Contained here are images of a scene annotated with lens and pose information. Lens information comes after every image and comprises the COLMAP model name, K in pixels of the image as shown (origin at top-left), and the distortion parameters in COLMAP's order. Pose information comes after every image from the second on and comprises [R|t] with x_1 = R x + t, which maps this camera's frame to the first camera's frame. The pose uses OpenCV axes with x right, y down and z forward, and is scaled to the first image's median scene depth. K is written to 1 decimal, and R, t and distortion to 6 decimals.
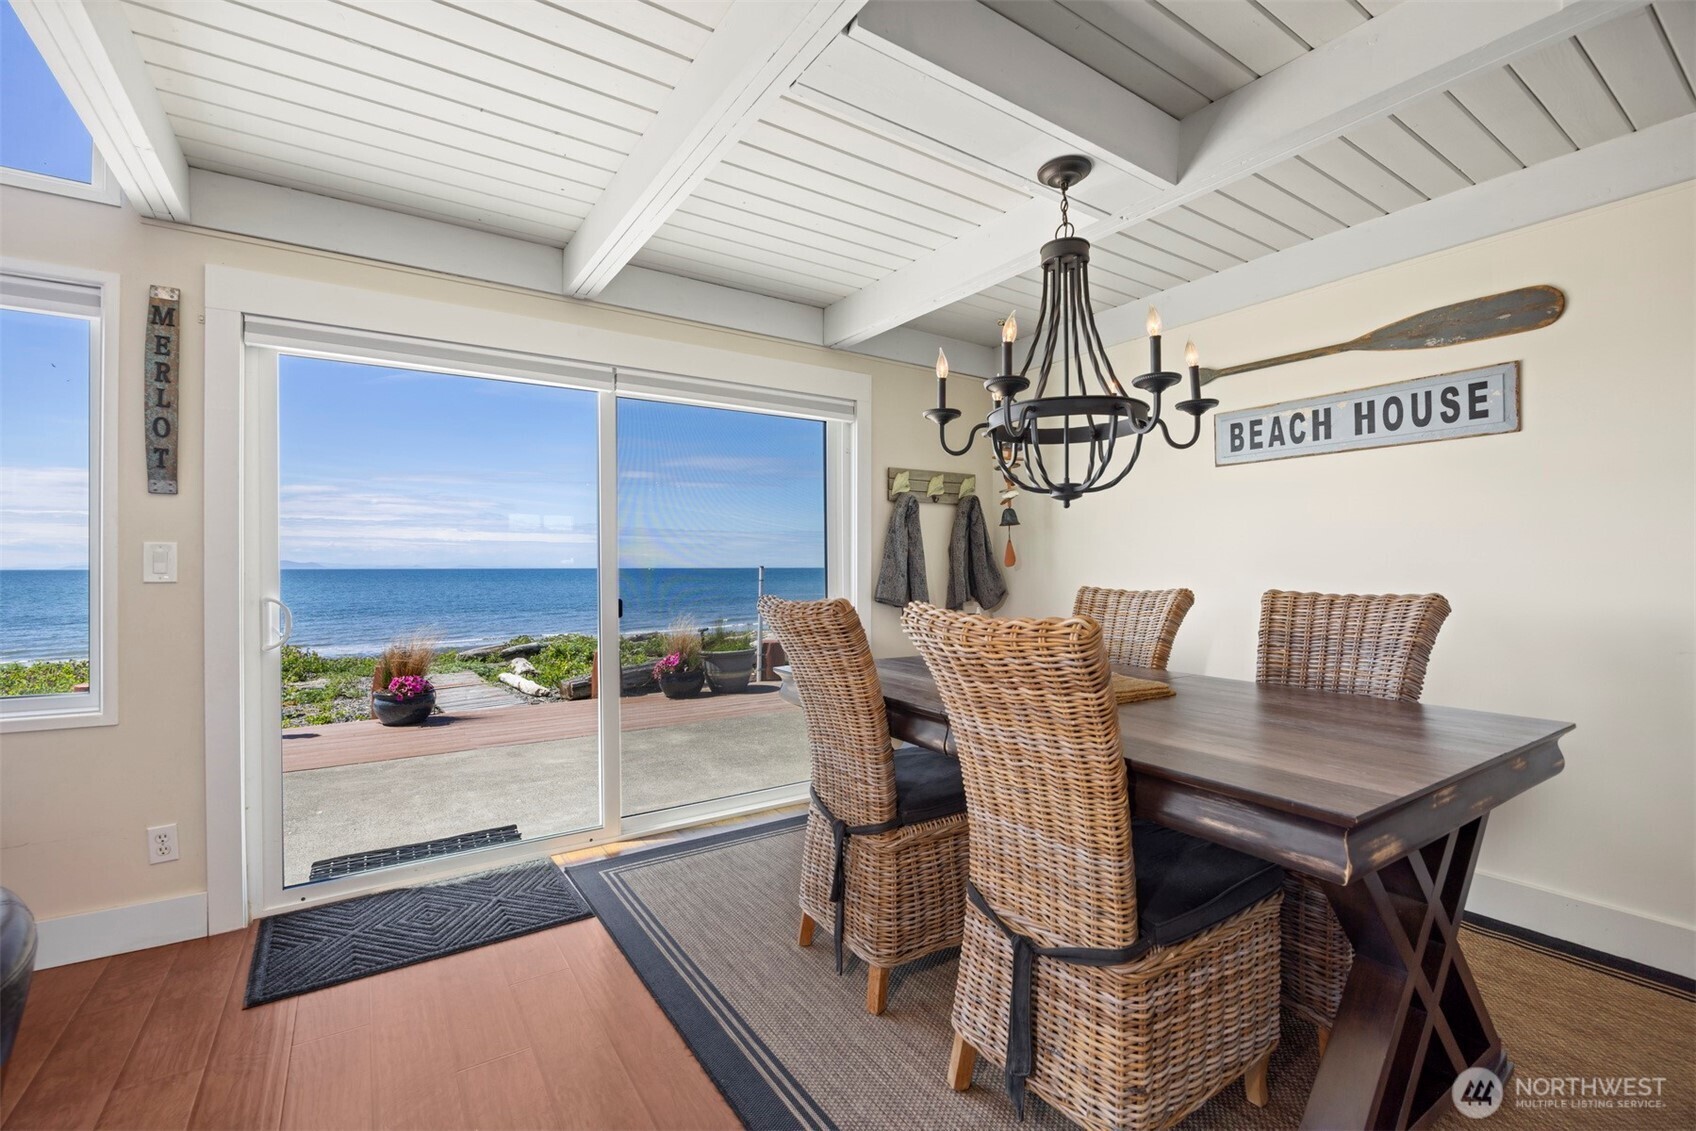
lens RADIAL K [[733.6, 0, 858.4], [0, 733.6, 560.5], [0, 0, 1]] dist [-0.012520, -0.000097]
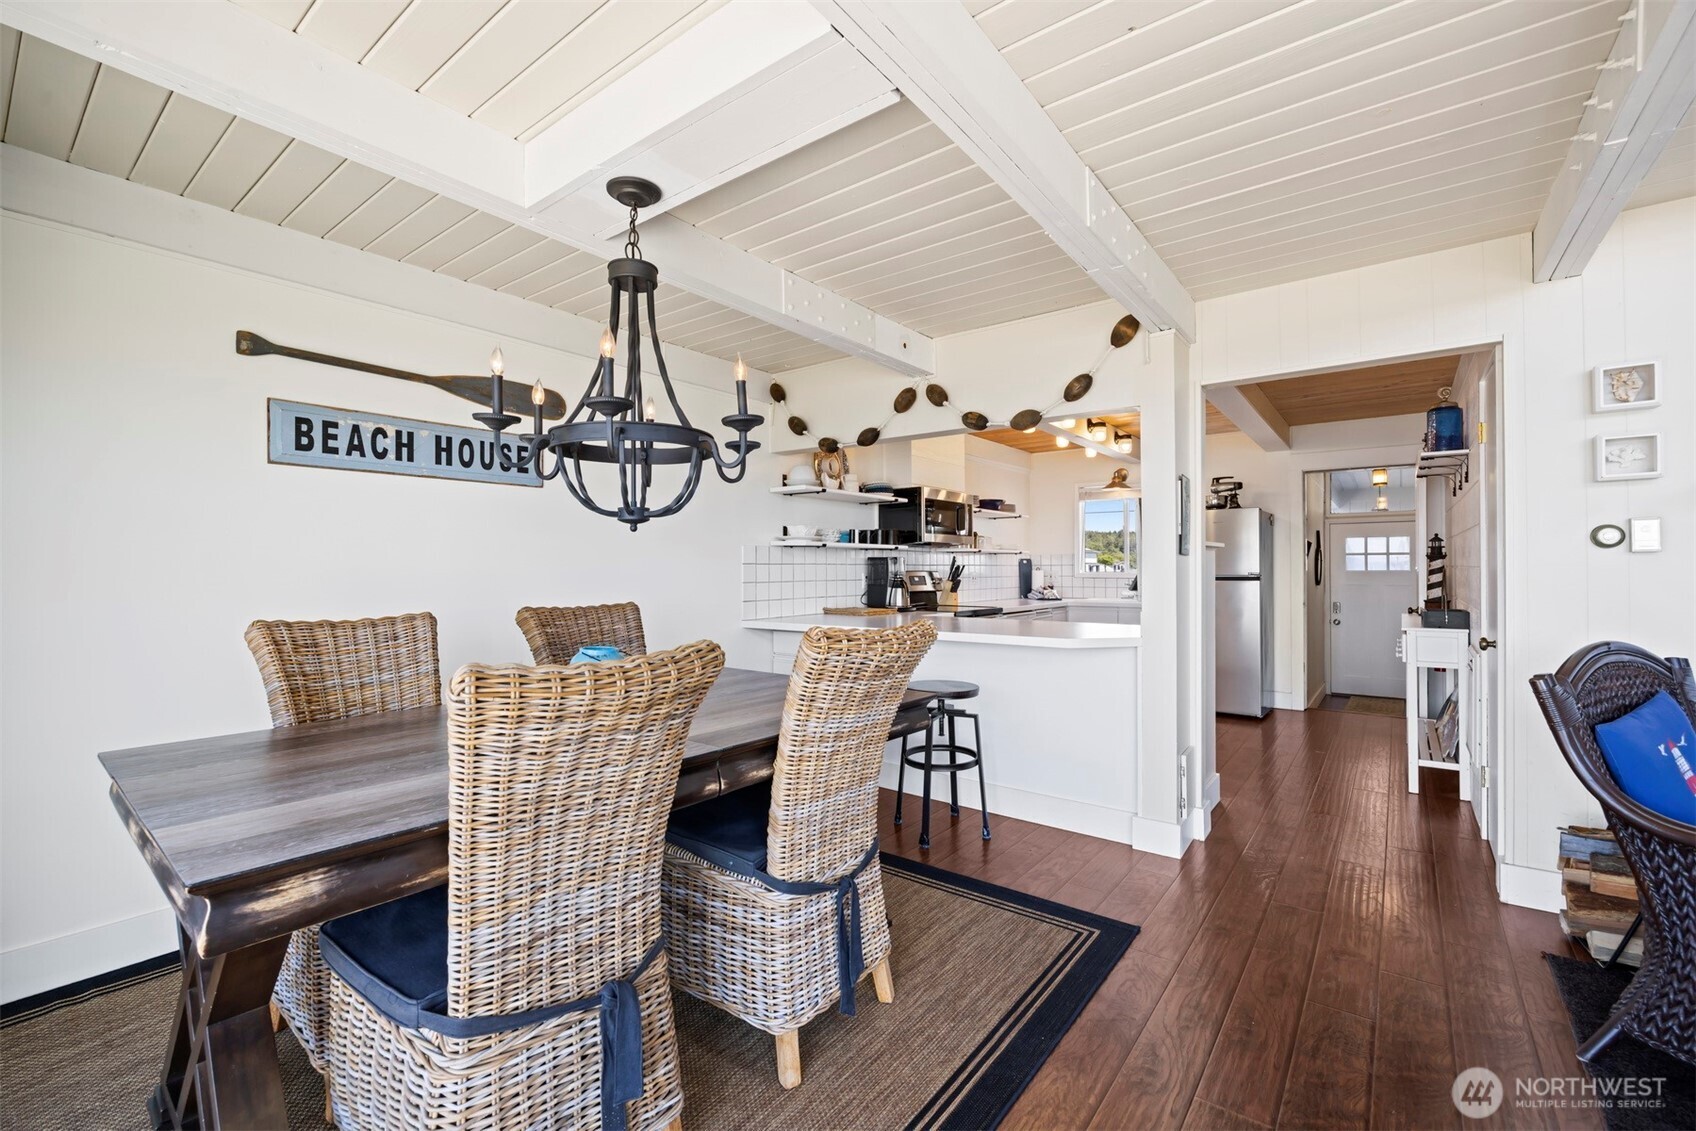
lens RADIAL K [[711.8, 0, 848.6], [0, 711.8, 567.5], [0, 0, 1]] dist [-0.014304, -0.000145]
pose [[-0.299820, 0.008423, 0.953958, -0.522231], [-0.001265, 0.999957, -0.009226, -0.008248], [-0.953995, -0.003973, -0.299797, 0.739073]]
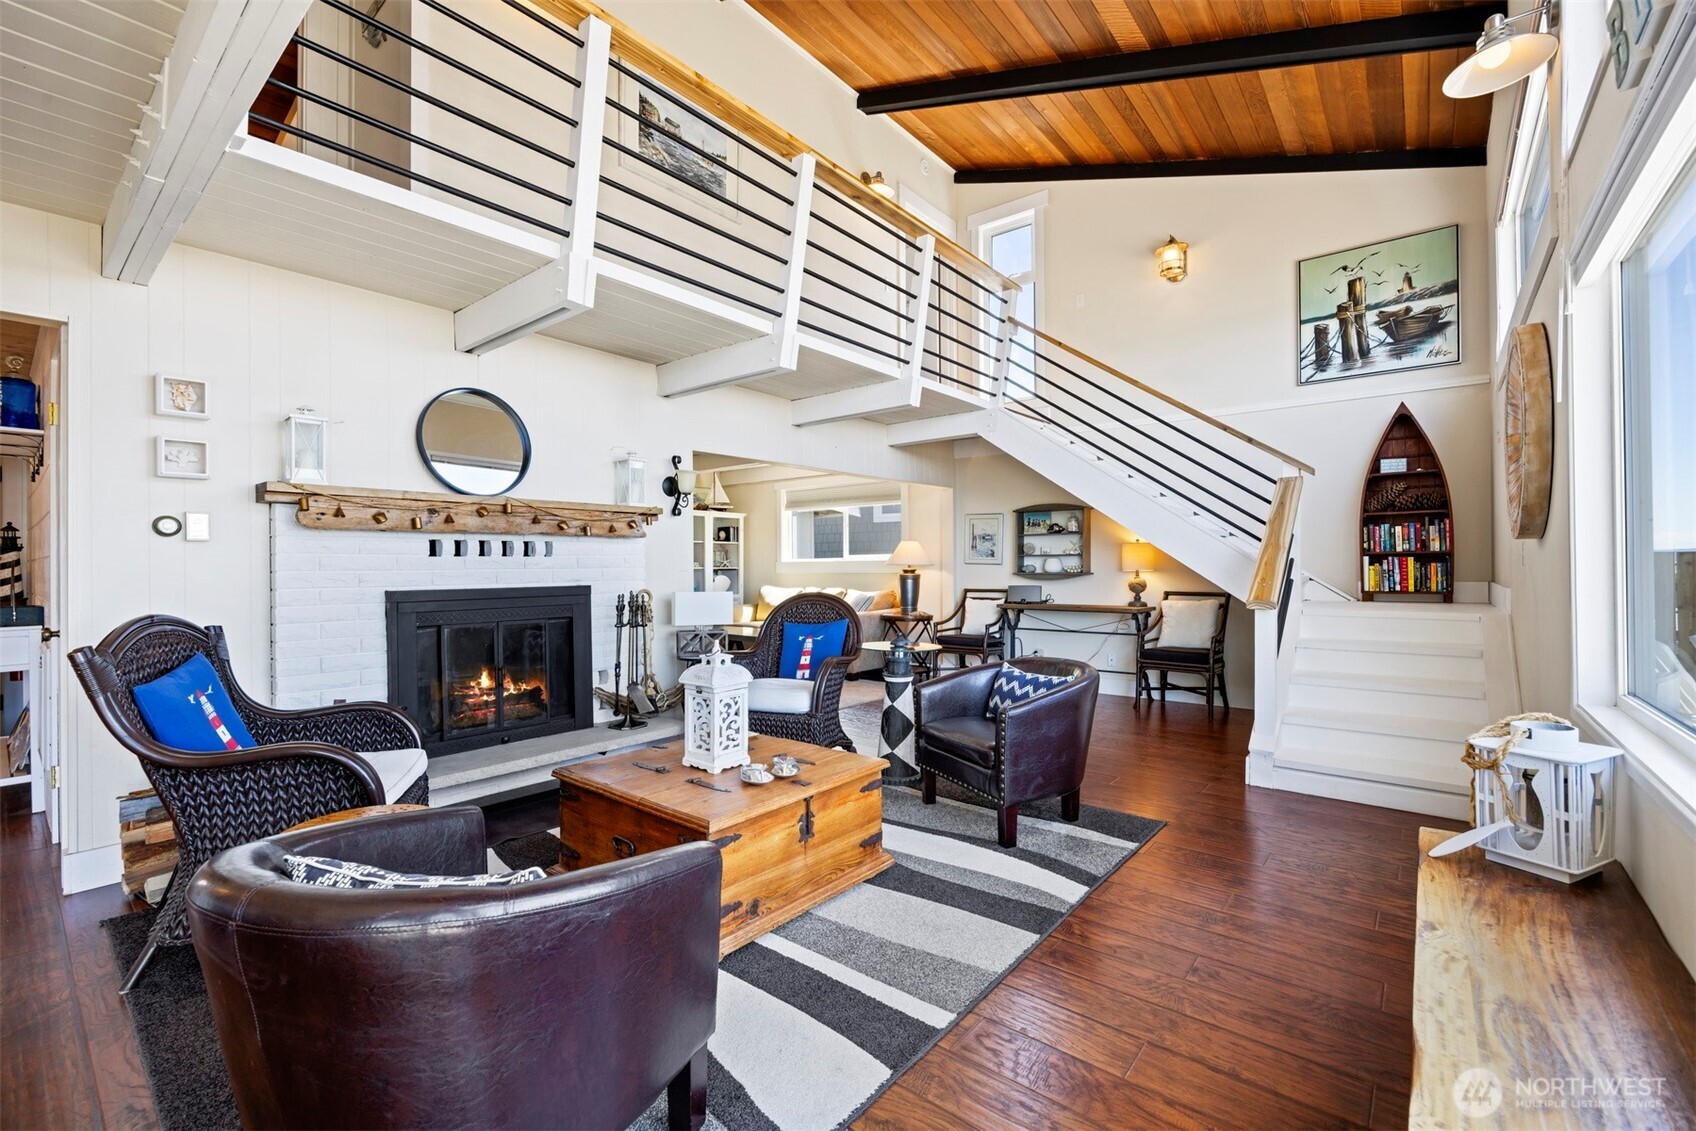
lens RADIAL K [[711.8, 0, 838.7], [0, 711.8, 562.2], [0, 0, 1]] dist [-0.014304, -0.000145]
pose [[-0.960212, 0.008704, -0.279137, -0.600819], [0.012217, 0.999867, -0.010847, 0.015554], [0.279006, -0.013825, -0.960190, 0.780691]]
